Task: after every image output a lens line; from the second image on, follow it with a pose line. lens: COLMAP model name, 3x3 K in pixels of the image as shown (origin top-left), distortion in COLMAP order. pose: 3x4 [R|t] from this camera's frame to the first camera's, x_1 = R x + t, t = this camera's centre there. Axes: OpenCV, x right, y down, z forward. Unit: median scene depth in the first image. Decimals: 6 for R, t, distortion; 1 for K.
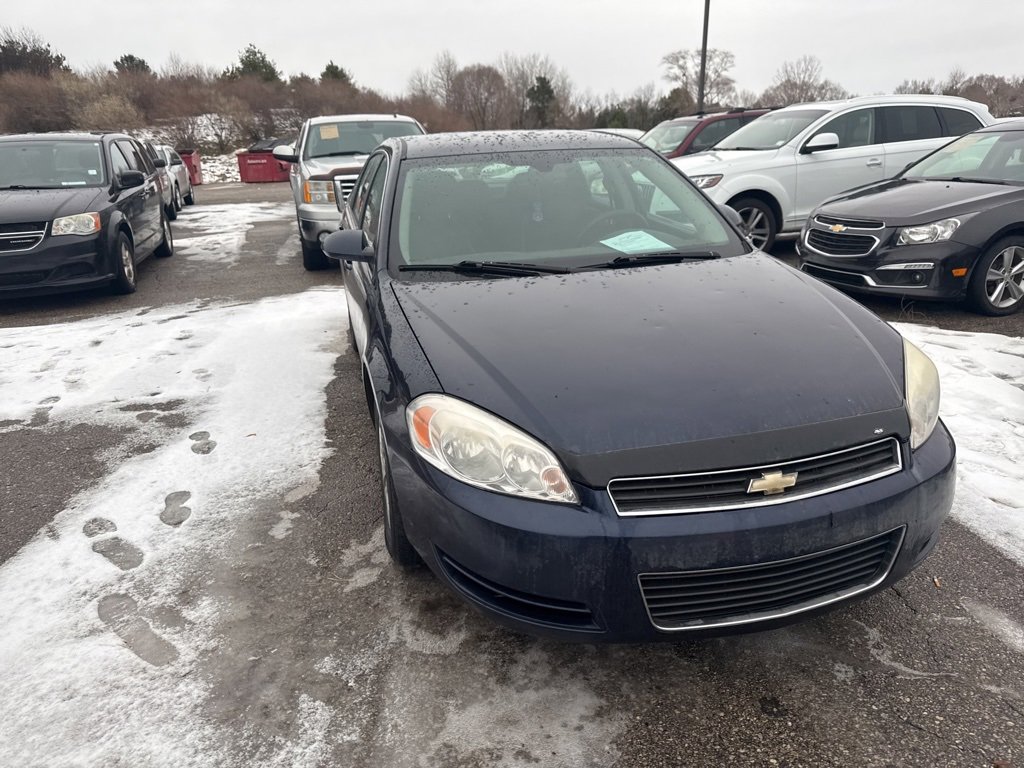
lens RADIAL K [[720.9, 0, 519.3], [0, 720.9, 387.9], [0, 0, 1]] dist [0.031115, -0.039991]
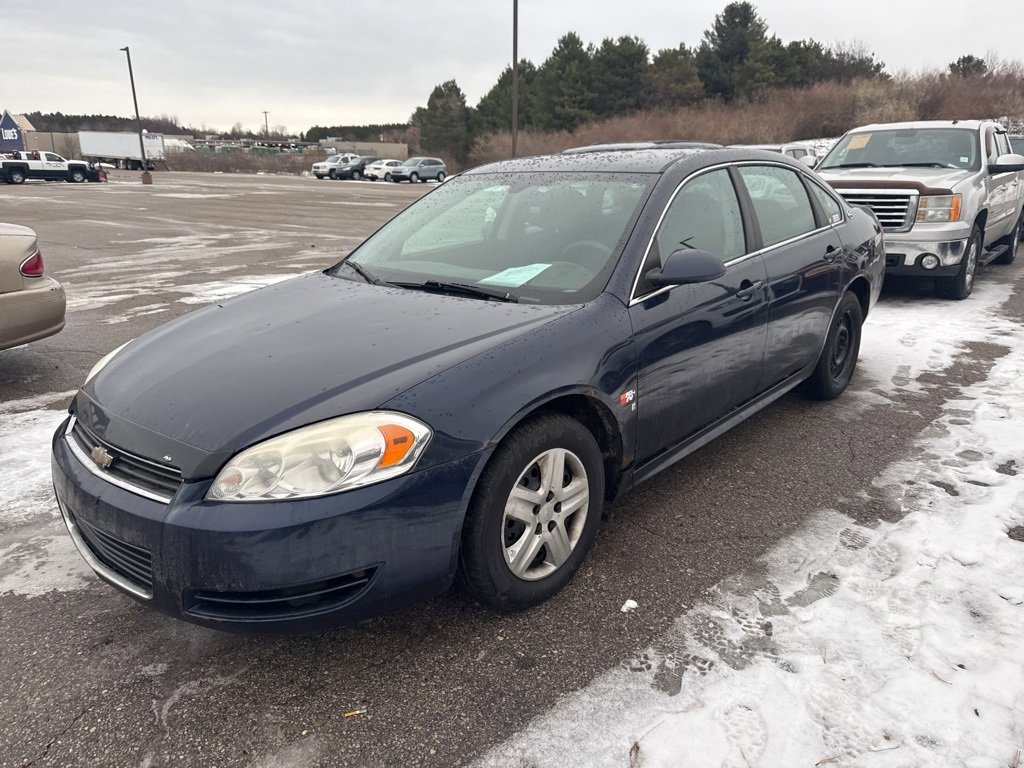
lens RADIAL K [[726.7, 0, 515.6], [0, 726.7, 390.3], [0, 0, 1]] dist [0.024138, -0.030636]
pose [[0.547072, 0.272962, -0.791330, 0.790543], [-0.275601, 0.951368, 0.137634, -0.157042], [0.790415, 0.142796, 0.595695, 0.386168]]
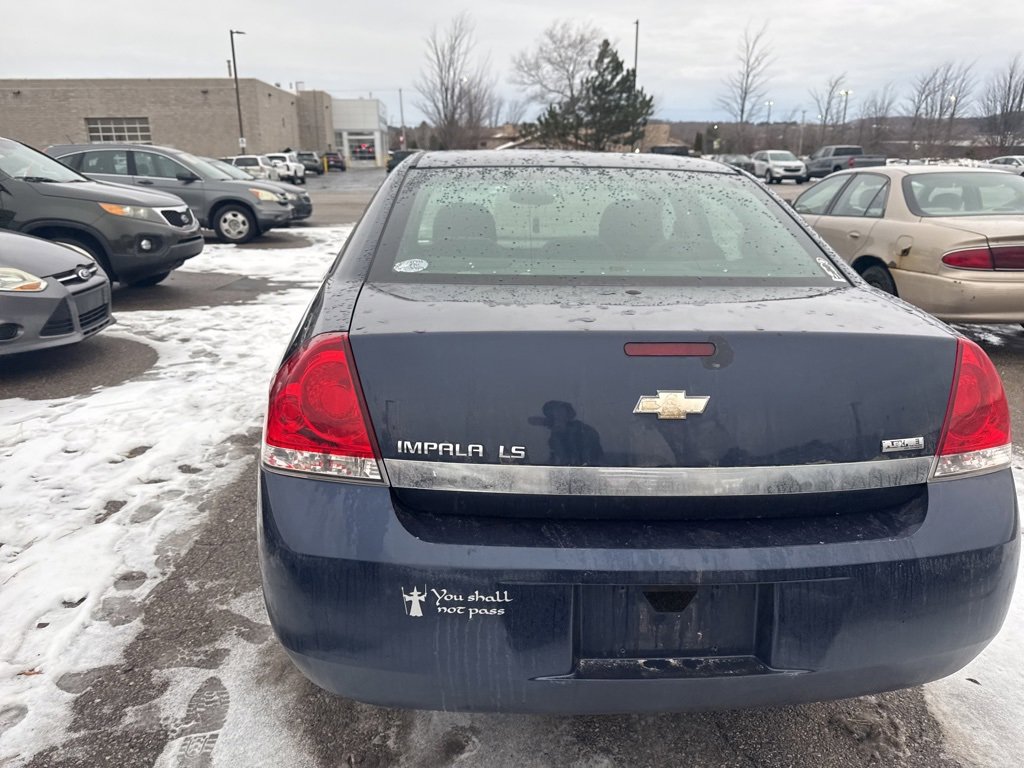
lens RADIAL K [[720.9, 0, 514.3], [0, 720.9, 397.2], [0, 0, 1]] dist [0.031115, -0.039991]
pose [[-0.980161, -0.046765, 0.192607, -0.166458], [0.076266, 0.807958, 0.584283, -0.649615], [-0.182942, 0.587381, -0.788363, 1.924956]]
